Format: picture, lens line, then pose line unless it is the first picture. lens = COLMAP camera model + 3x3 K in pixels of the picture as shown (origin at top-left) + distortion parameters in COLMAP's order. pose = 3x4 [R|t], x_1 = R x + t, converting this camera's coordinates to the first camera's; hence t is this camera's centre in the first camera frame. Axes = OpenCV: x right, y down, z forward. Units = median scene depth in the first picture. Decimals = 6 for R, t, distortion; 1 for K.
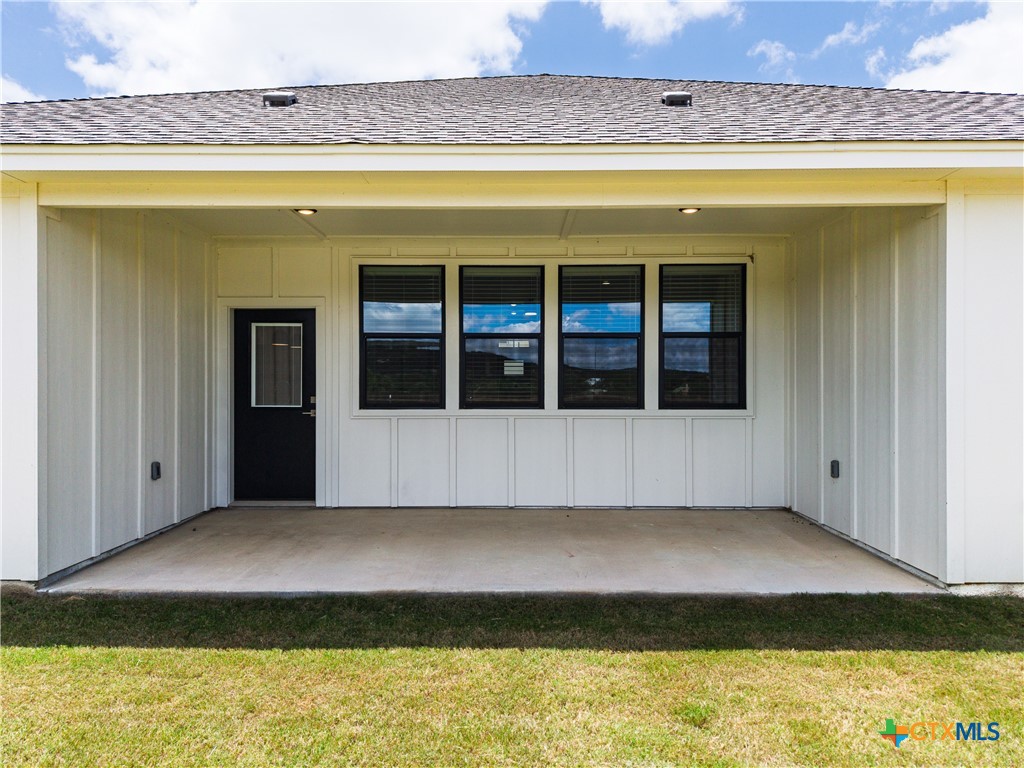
lens RADIAL K [[685.8, 0, 508.1], [0, 685.8, 388.2], [0, 0, 1]] dist [0.014315, -0.013704]
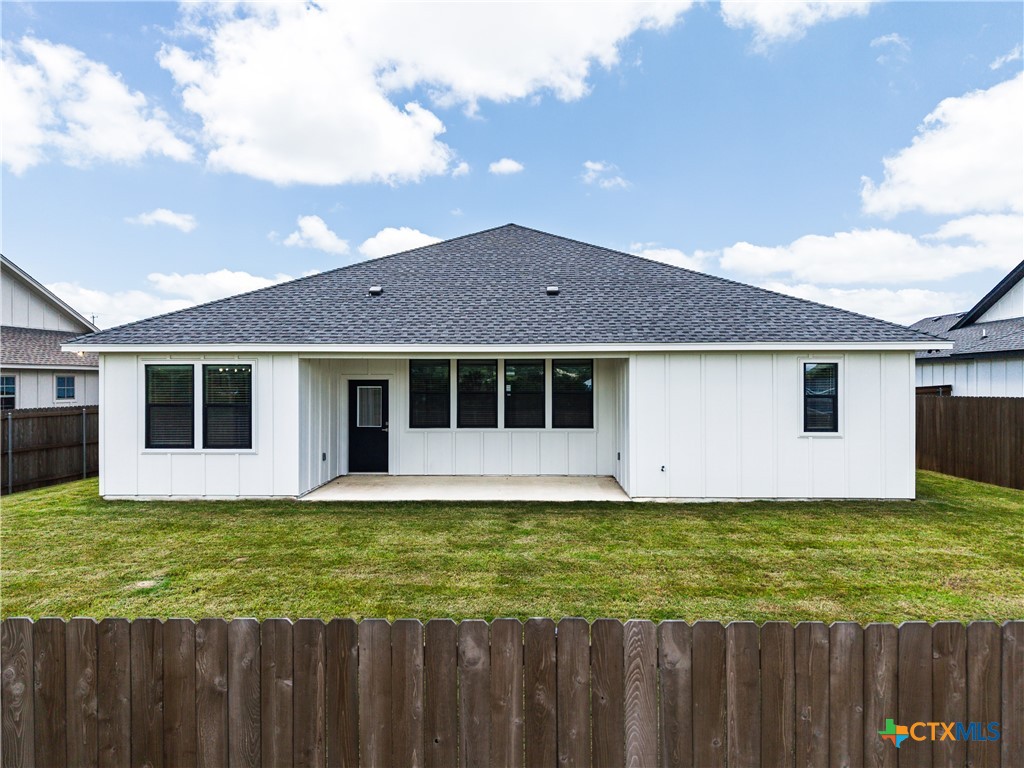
lens RADIAL K [[685.8, 0, 516.2], [0, 685.8, 389.4], [0, 0, 1]] dist [0.014315, -0.013704]
pose [[0.999666, -0.001274, -0.025795, 0.161701], [0.001420, 0.999983, 0.005624, -0.098173], [0.025787, -0.005658, 0.999651, -1.074423]]
